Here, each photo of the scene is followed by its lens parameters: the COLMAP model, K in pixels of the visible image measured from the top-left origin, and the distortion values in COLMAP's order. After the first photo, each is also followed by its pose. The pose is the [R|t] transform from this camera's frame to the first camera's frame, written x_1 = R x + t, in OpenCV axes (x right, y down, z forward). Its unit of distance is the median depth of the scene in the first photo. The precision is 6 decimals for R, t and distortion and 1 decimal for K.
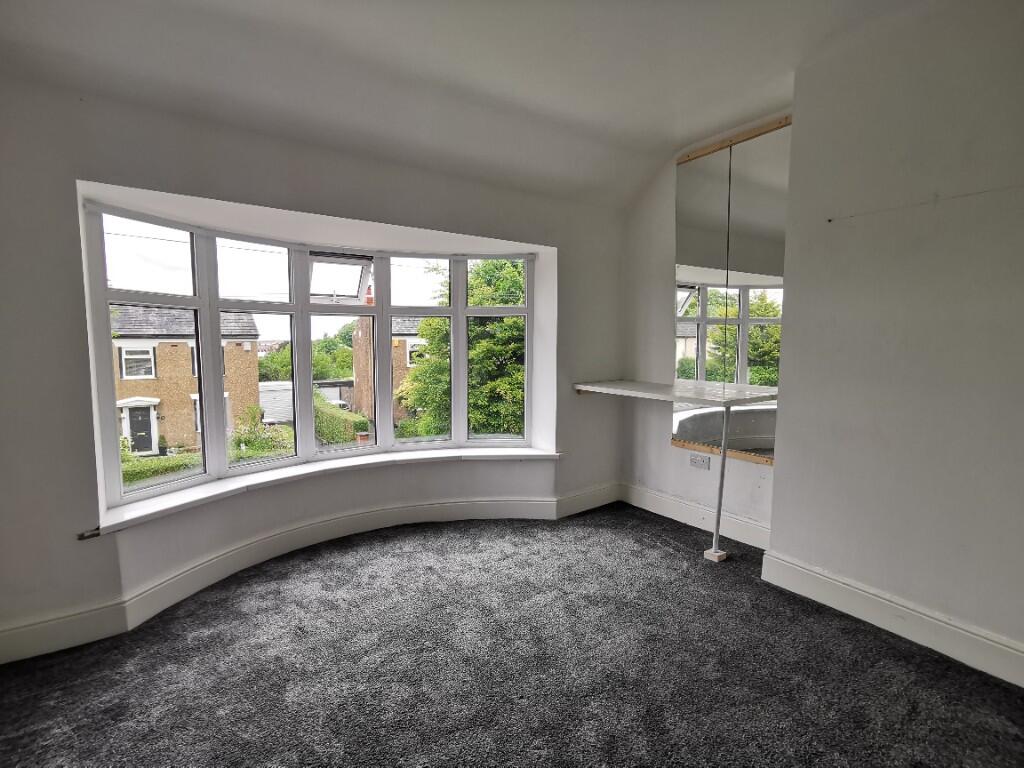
lens RADIAL K [[497.8, 0, 512.0], [0, 497.8, 384.0], [0, 0, 1]] dist [-0.000220, 0.000387]
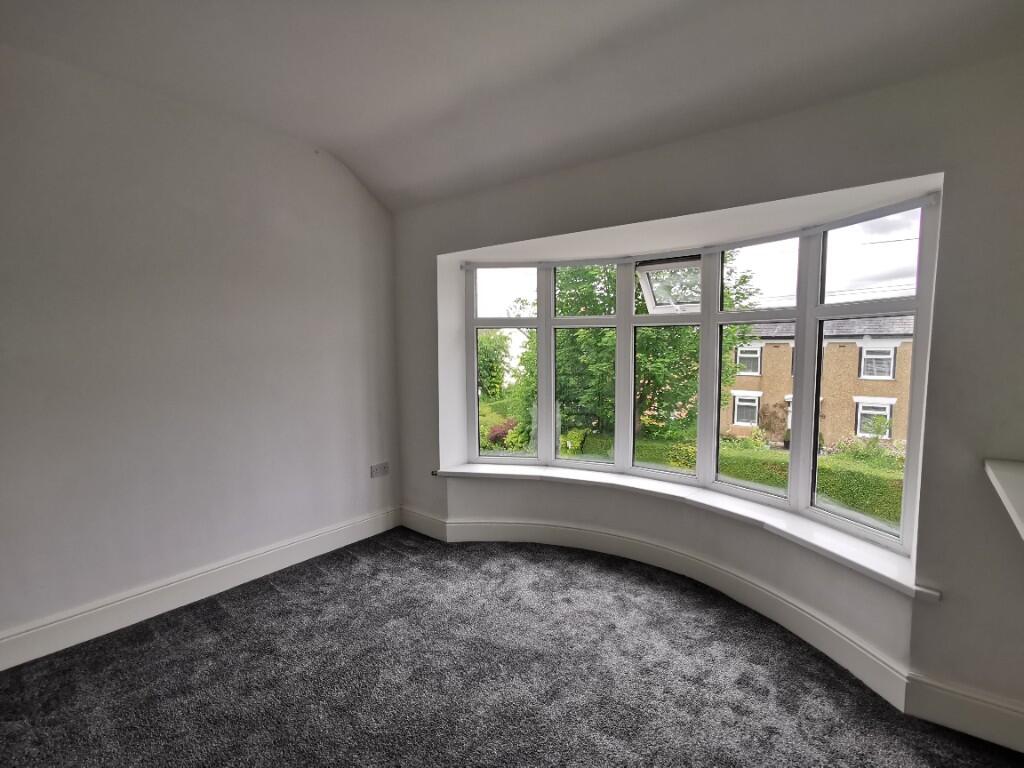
lens RADIAL K [[506.1, 0, 512.0], [0, 506.1, 384.0], [0, 0, 1]] dist [0.000681, 0.000781]
pose [[0.279623, 0.087053, -0.956155, 0.537146], [-0.078413, 0.994625, 0.067624, -0.080584], [0.956902, 0.056065, 0.284946, 0.533308]]
